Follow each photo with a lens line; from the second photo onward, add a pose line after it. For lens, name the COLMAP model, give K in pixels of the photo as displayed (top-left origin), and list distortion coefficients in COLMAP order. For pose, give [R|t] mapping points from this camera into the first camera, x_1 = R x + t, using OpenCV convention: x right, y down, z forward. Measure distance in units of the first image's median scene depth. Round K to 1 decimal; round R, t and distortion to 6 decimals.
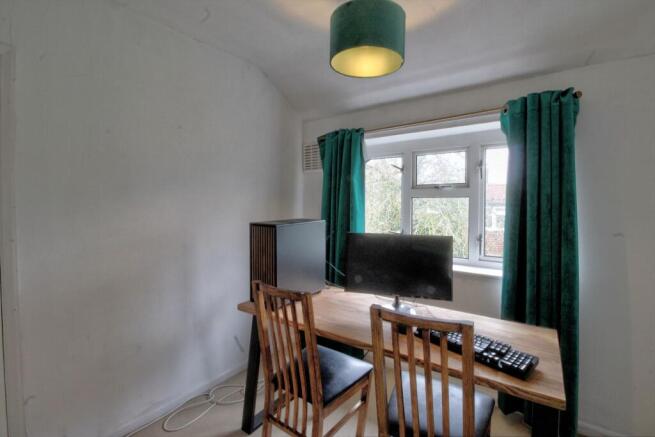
lens RADIAL K [[300.0, 0, 323.6], [0, 300.0, 209.2], [0, 0, 1]] dist [-0.000123, -0.000265]
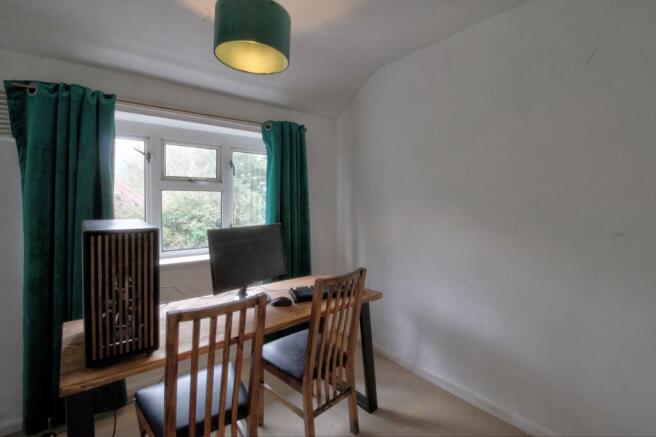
lens RADIAL K [[300.4, 0, 324.1], [0, 300.4, 209.2], [0, 0, 1]] dist [-0.000123, -0.000265]
pose [[0.294908, -0.033298, 0.954945, -0.453503], [0.007116, 0.999441, 0.032652, -0.006532], [-0.955499, -0.002834, 0.294981, 0.286083]]
